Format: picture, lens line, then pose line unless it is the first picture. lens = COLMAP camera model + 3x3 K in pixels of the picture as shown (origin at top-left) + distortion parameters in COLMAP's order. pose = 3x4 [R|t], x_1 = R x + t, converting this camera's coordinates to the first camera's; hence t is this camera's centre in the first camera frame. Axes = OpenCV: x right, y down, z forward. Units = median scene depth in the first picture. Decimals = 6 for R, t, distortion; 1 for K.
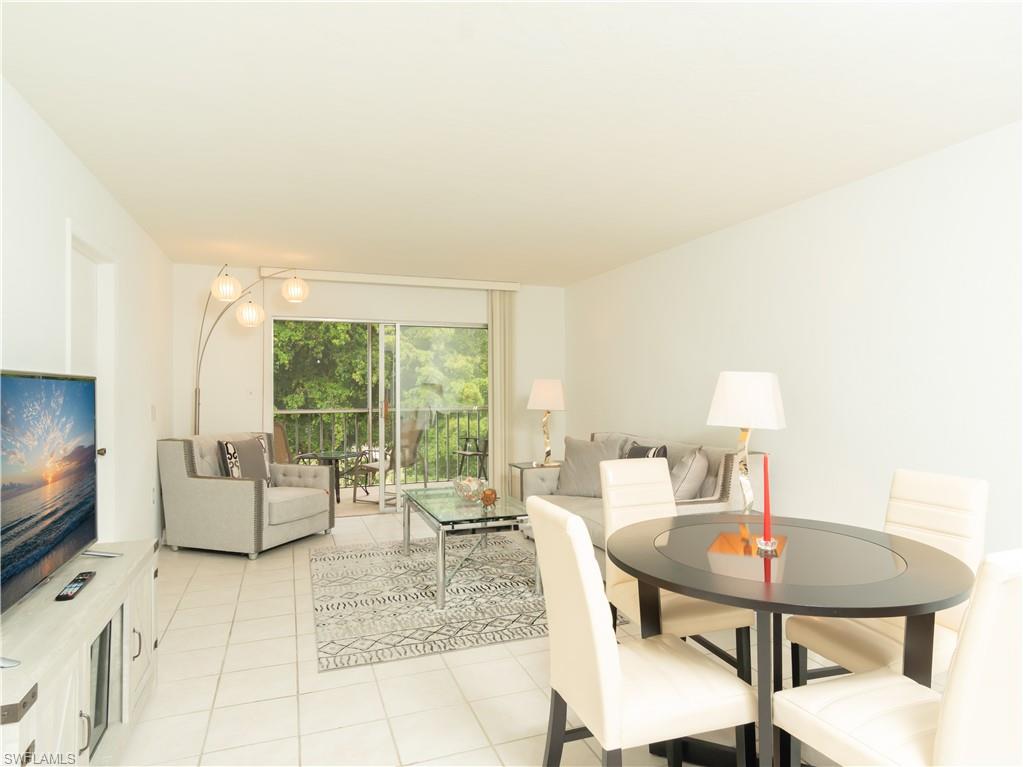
lens RADIAL K [[620.0, 0, 531.0], [0, 620.0, 381.6], [0, 0, 1]] dist [0.002398, -0.032173]
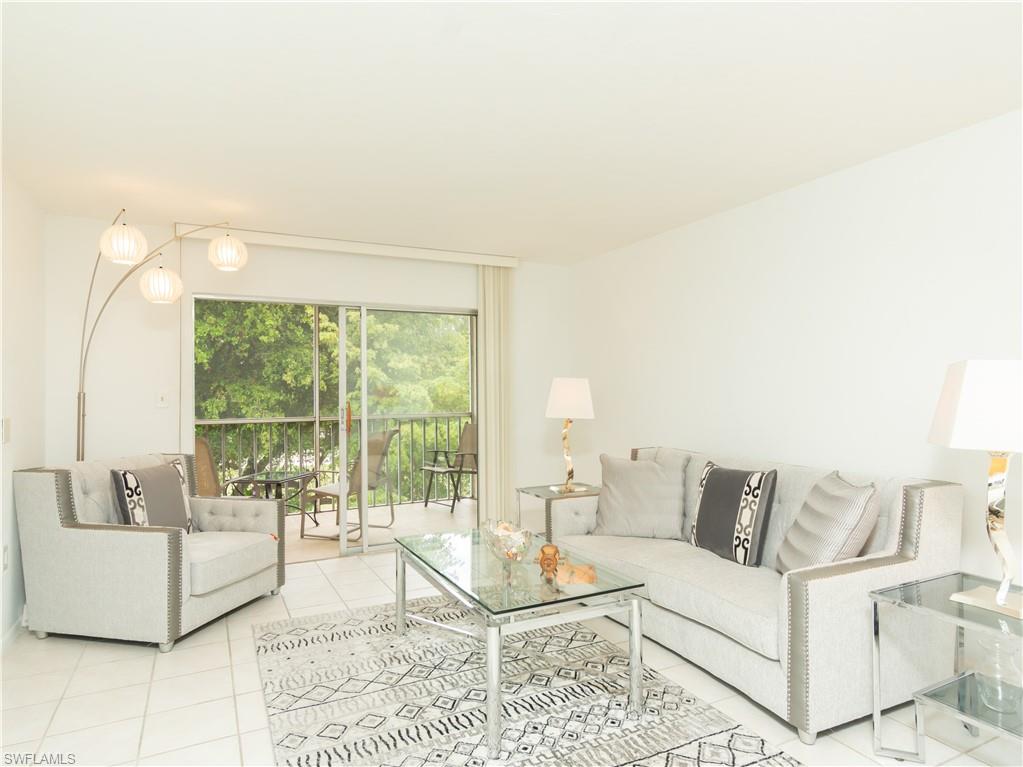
lens RADIAL K [[613.5, 0, 511.5], [0, 613.5, 383.5], [0, 0, 1]] dist [-0.000729, -0.000384]
pose [[0.995664, -0.003416, 0.092955, -0.122555], [0.003511, 0.999993, -0.000857, 0.003051], [-0.092951, 0.001179, 0.995670, 0.270957]]
